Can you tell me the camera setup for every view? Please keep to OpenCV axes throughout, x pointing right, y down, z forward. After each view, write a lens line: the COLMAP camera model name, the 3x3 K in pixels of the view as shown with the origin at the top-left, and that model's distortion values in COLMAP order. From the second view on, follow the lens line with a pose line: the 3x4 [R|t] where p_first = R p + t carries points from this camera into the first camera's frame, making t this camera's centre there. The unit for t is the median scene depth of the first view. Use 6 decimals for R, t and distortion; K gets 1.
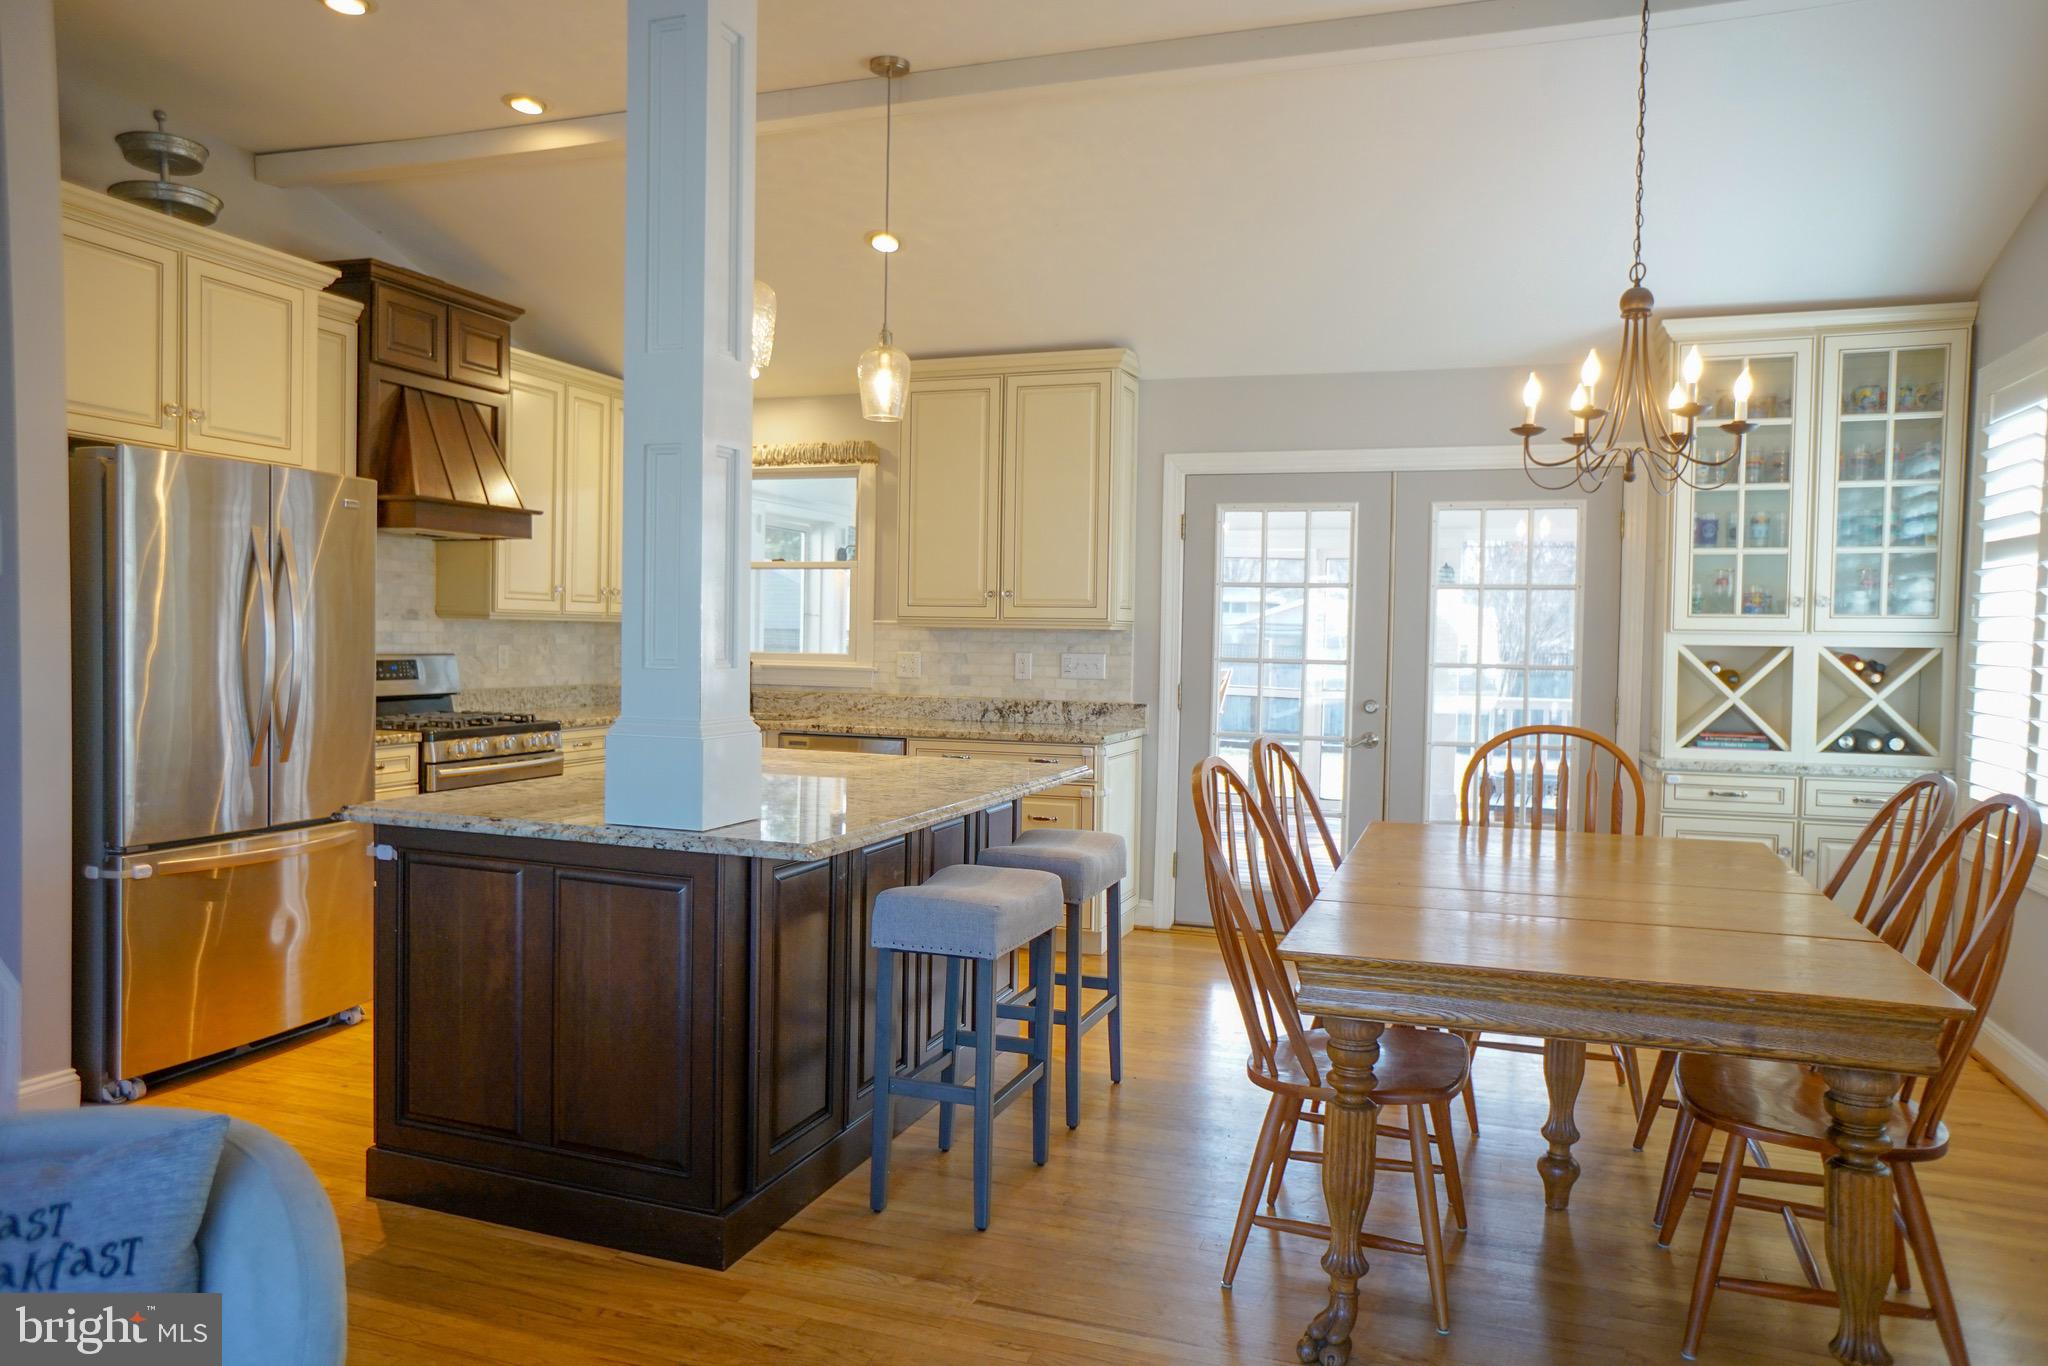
lens RADIAL K [[1396.0, 0, 1020.3], [0, 1396.0, 688.0], [0, 0, 1]] dist [-0.074470, 0.100847]
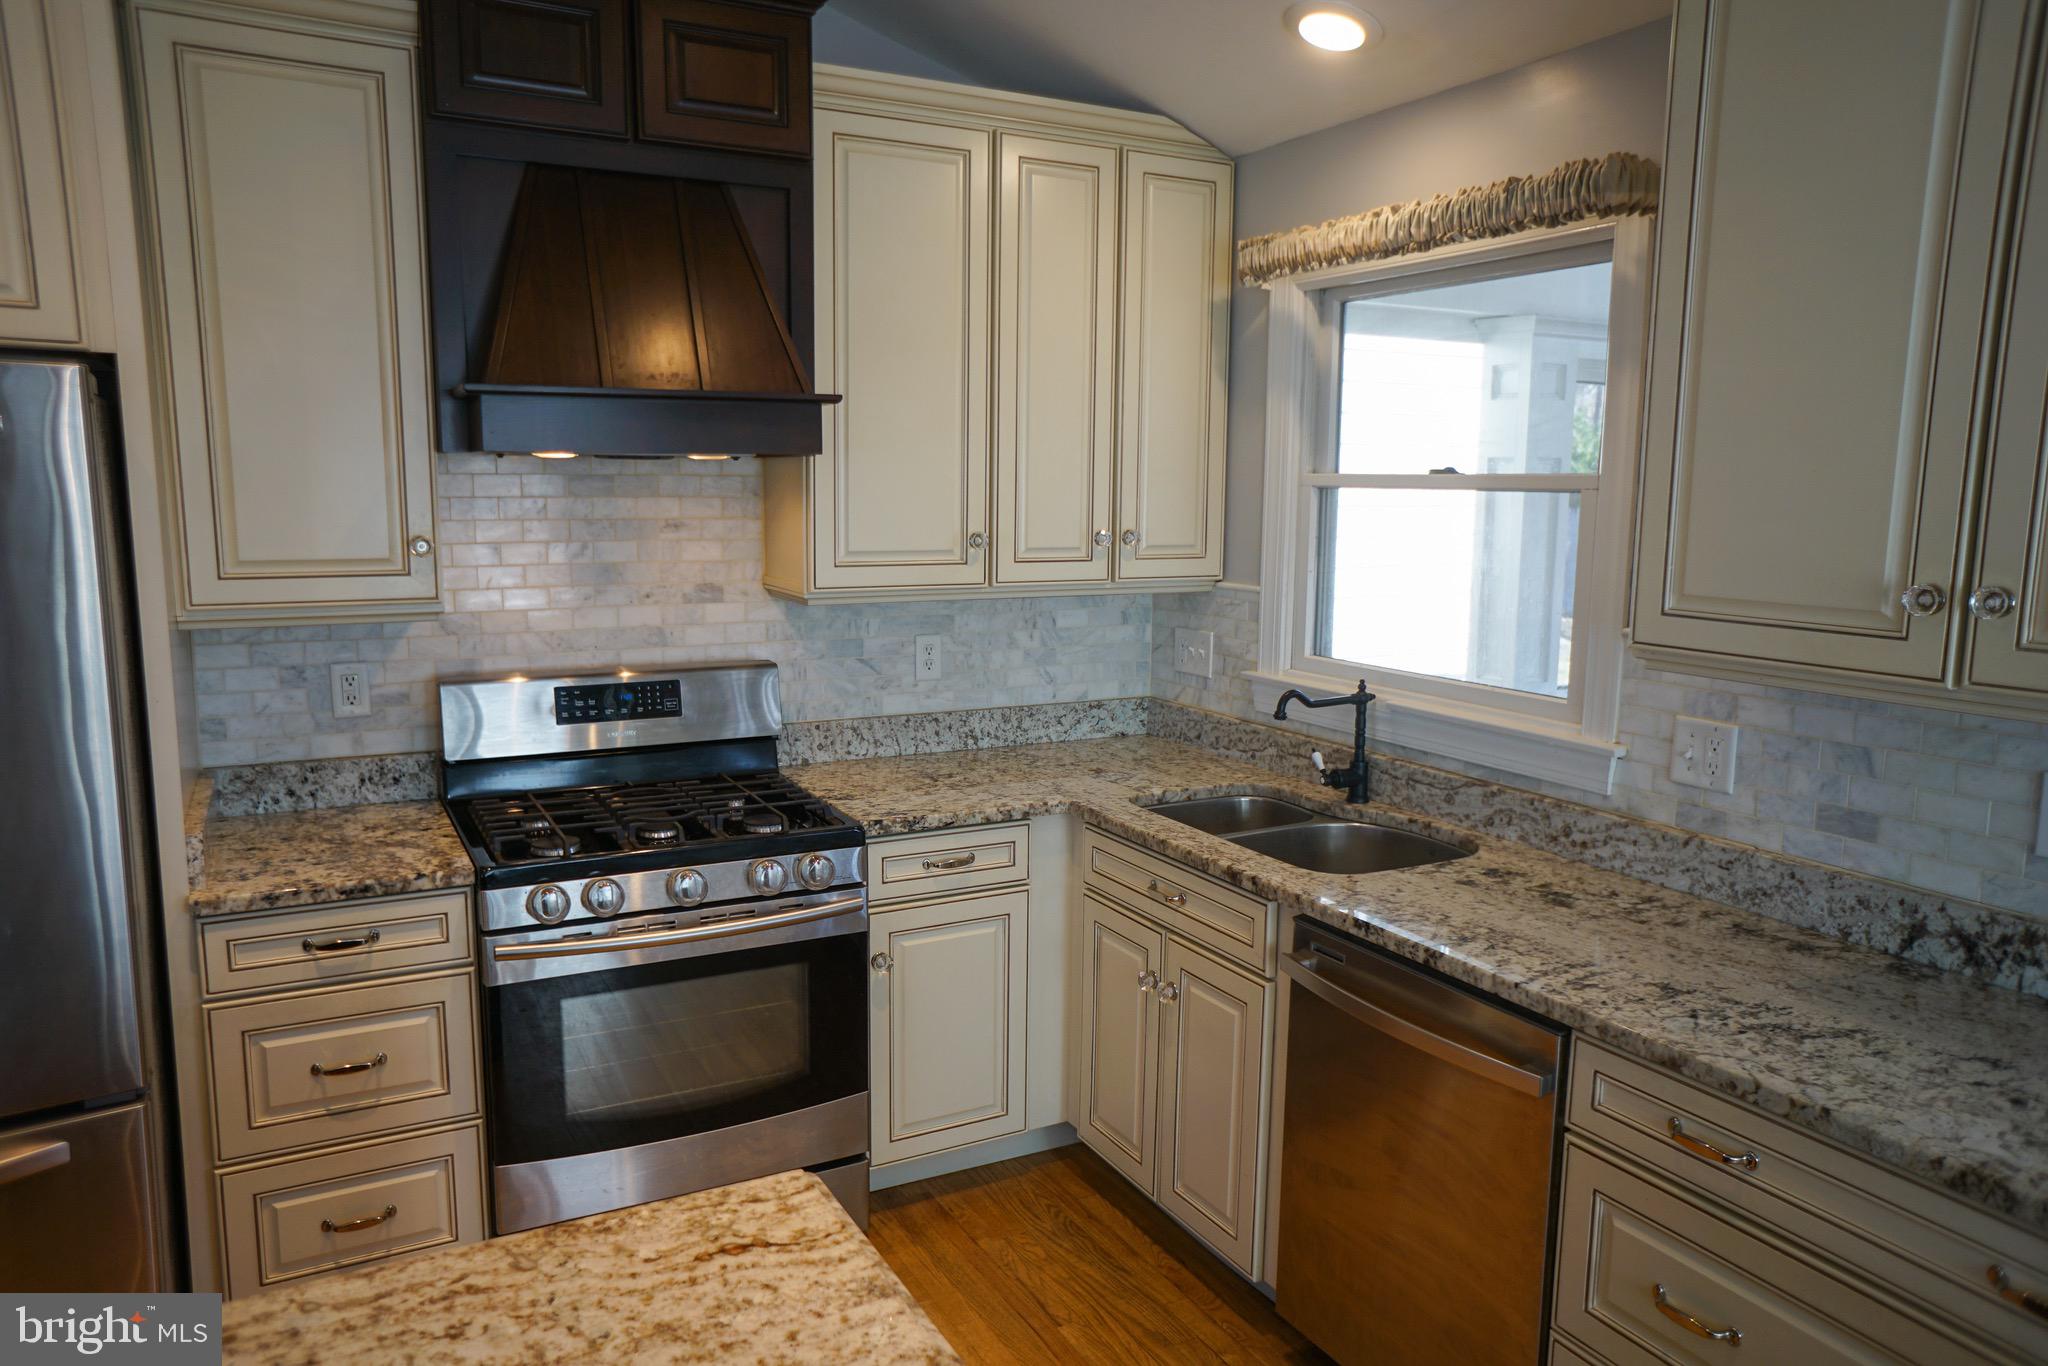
lens RADIAL K [[1396.0, 0, 1020.3], [0, 1396.0, 688.0], [0, 0, 1]] dist [-0.074470, 0.100847]
pose [[0.736636, 0.086955, -0.670676, 0.033790], [-0.020908, 0.994154, 0.105931, -0.073341], [0.675966, -0.064010, 0.734148, 0.634878]]
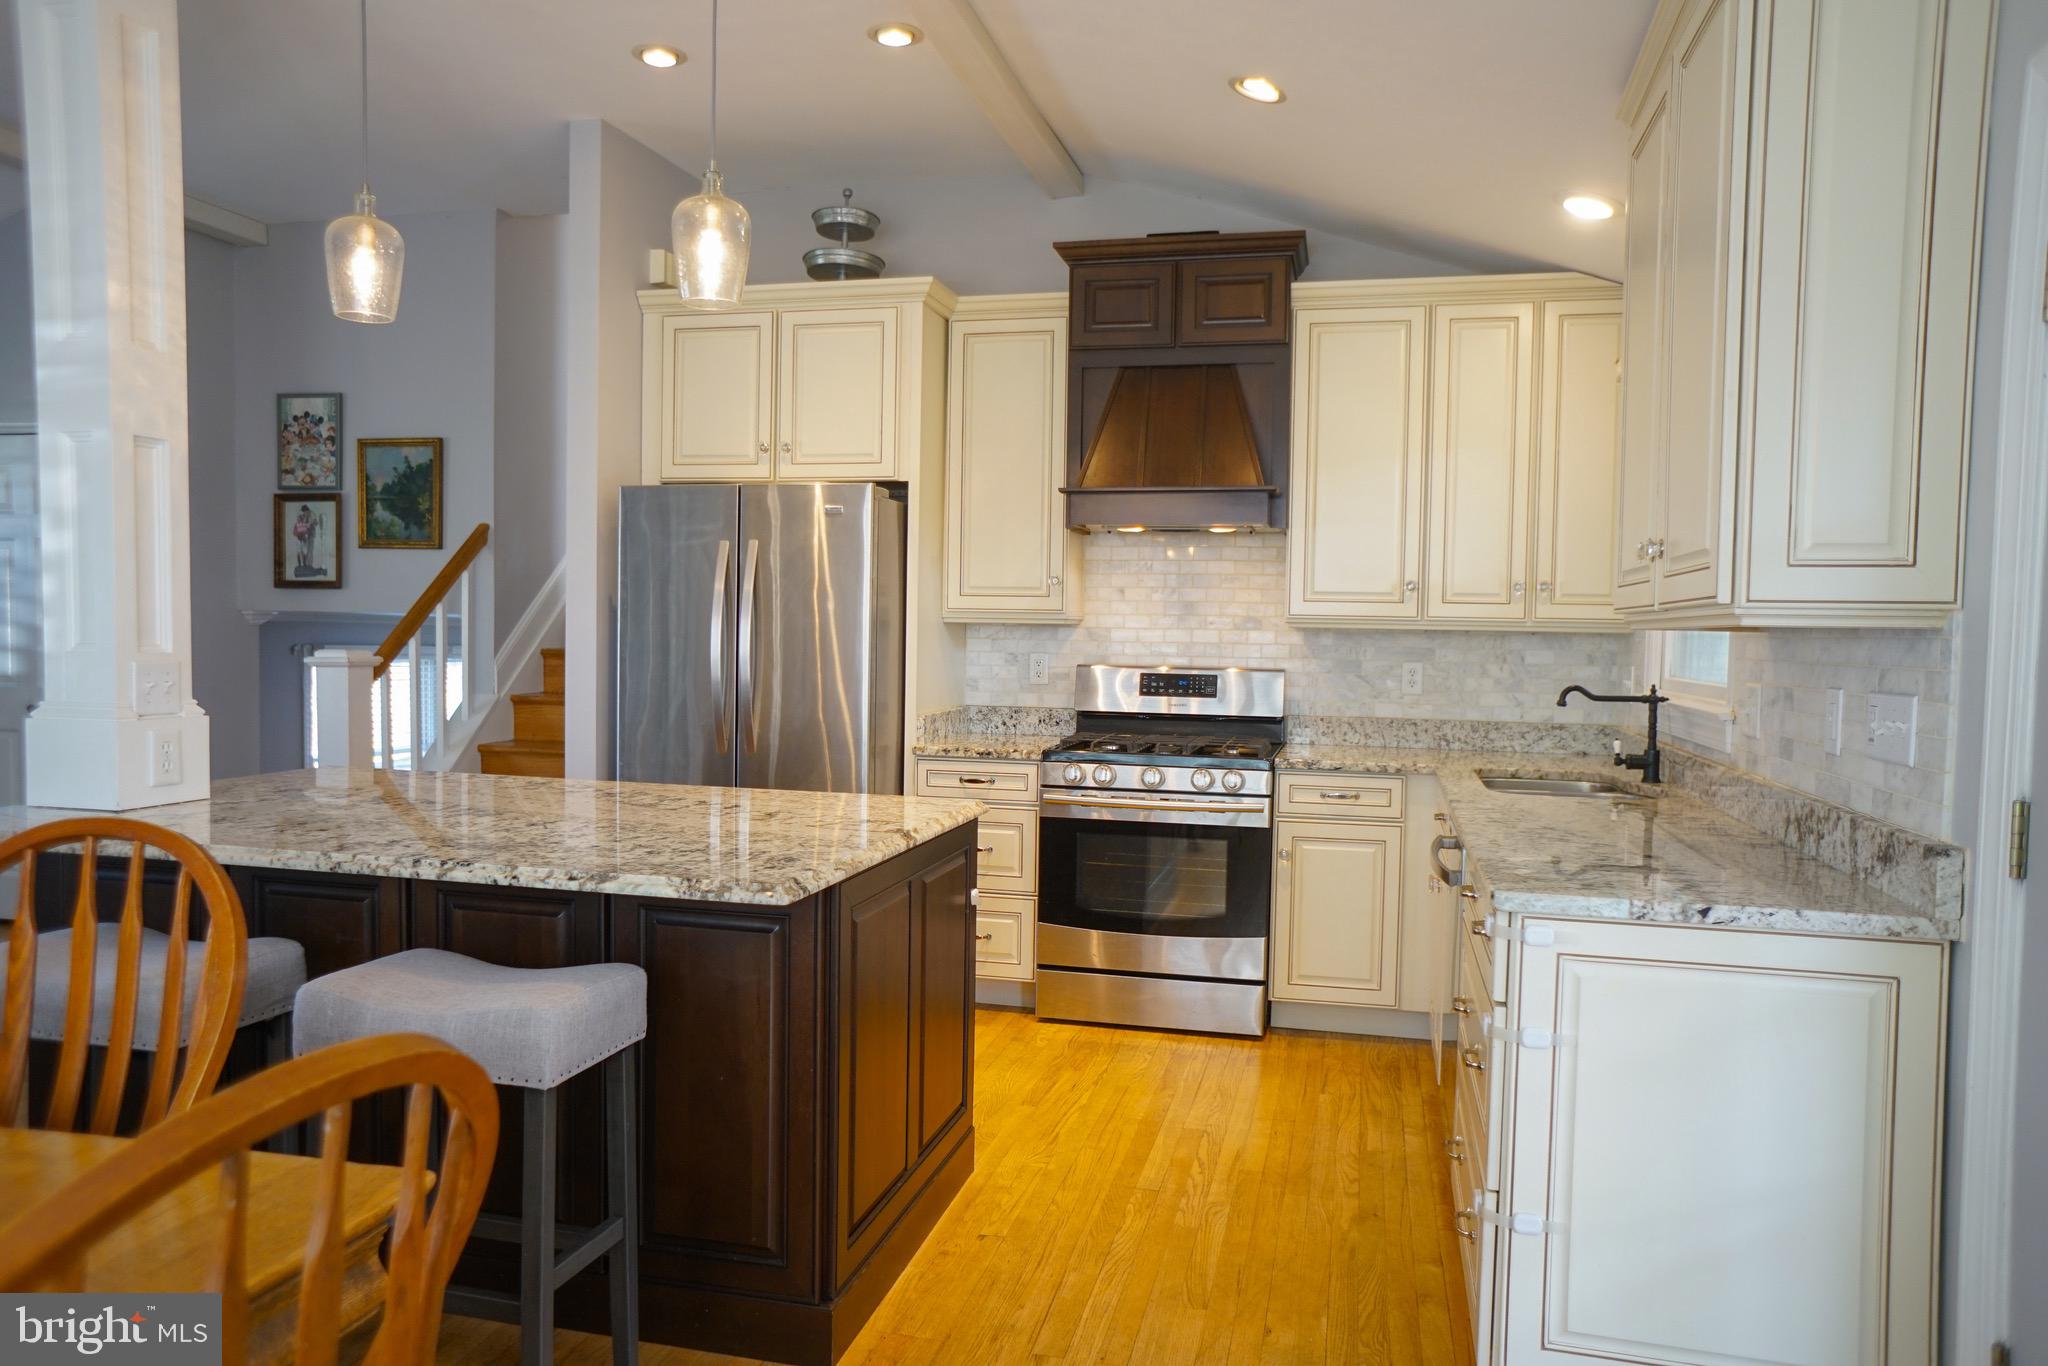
lens RADIAL K [[1396.0, 0, 1020.3], [0, 1396.0, 688.0], [0, 0, 1]] dist [-0.074470, 0.100847]
pose [[0.092299, 0.023729, -0.995449, 0.389484], [-0.054364, 0.998345, 0.018757, -0.020355], [0.994246, 0.052385, 0.093436, 0.739674]]
